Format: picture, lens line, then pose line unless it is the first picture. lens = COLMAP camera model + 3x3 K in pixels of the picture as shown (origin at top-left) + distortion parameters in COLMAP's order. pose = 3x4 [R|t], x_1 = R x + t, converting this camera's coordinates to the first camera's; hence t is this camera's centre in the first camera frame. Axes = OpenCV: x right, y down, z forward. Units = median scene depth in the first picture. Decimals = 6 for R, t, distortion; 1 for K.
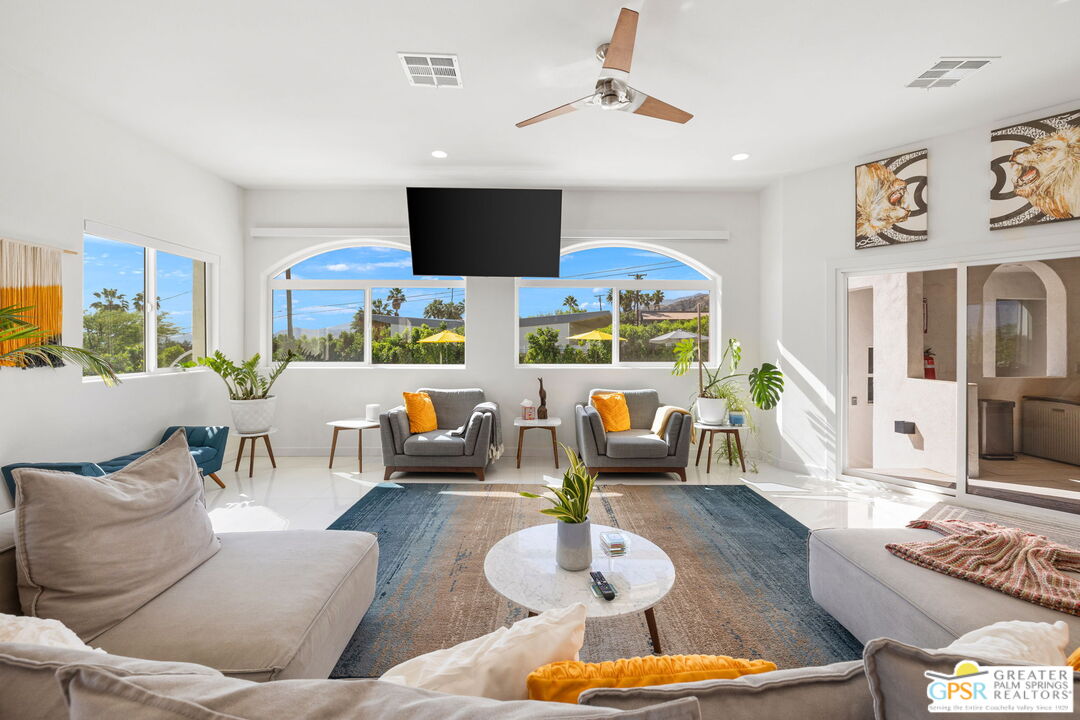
lens RADIAL K [[463.2, 0, 537.4], [0, 463.2, 355.4], [0, 0, 1]] dist [-0.001372, 0.000050]
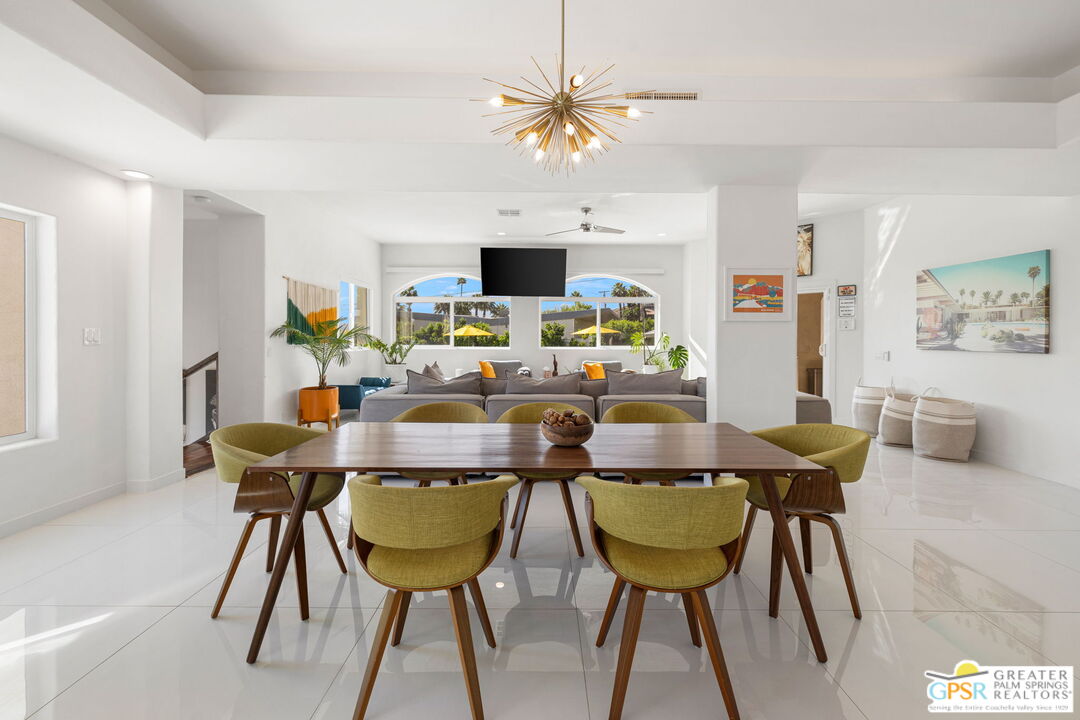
lens RADIAL K [[475.9, 0, 541.1], [0, 475.9, 345.5], [0, 0, 1]] dist [0.000651, 0.000140]
pose [[0.999994, 0.001538, -0.002967, -0.036378], [-0.001569, 0.999945, -0.010380, 0.034109], [0.002951, 0.010385, 0.999942, -0.780465]]
